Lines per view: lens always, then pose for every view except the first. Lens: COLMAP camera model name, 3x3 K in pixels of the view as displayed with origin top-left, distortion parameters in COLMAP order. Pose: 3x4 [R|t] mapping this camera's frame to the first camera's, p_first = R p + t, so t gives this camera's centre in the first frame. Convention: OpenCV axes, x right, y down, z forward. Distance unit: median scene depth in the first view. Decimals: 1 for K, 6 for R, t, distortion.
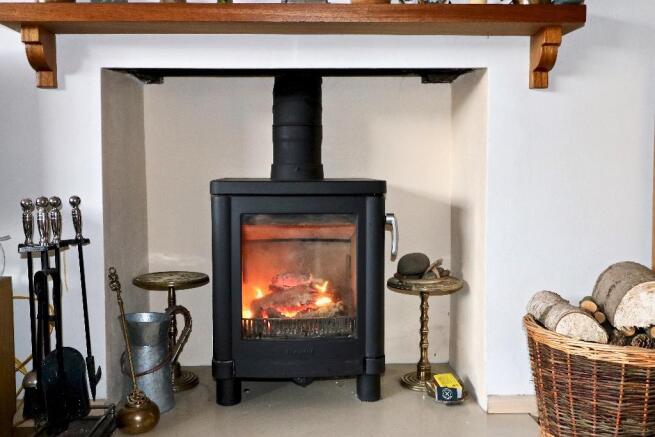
lens RADIAL K [[575.0, 0, 327.5], [0, 575.0, 218.5], [0, 0, 1]] dist [0.002989, 0.000399]
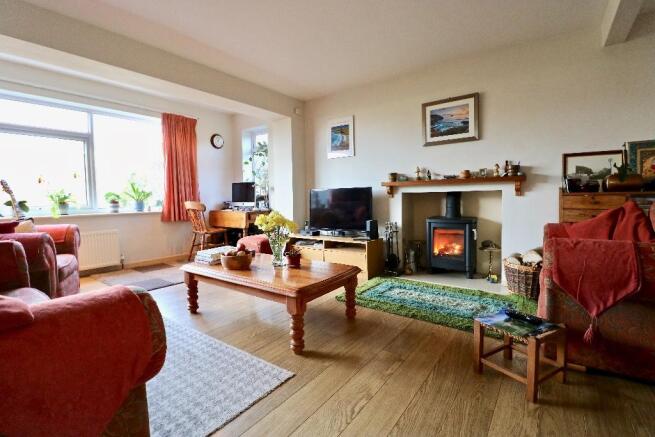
lens RADIAL K [[302.8, 0, 328.2], [0, 302.8, 208.9], [0, 0, 1]] dist [0.000425, -0.011657]
pose [[0.802742, 0.013195, -0.596180, 0.533631], [-0.028348, 0.999469, -0.016050, -0.081560], [0.595652, 0.029784, 0.802690, -1.191486]]
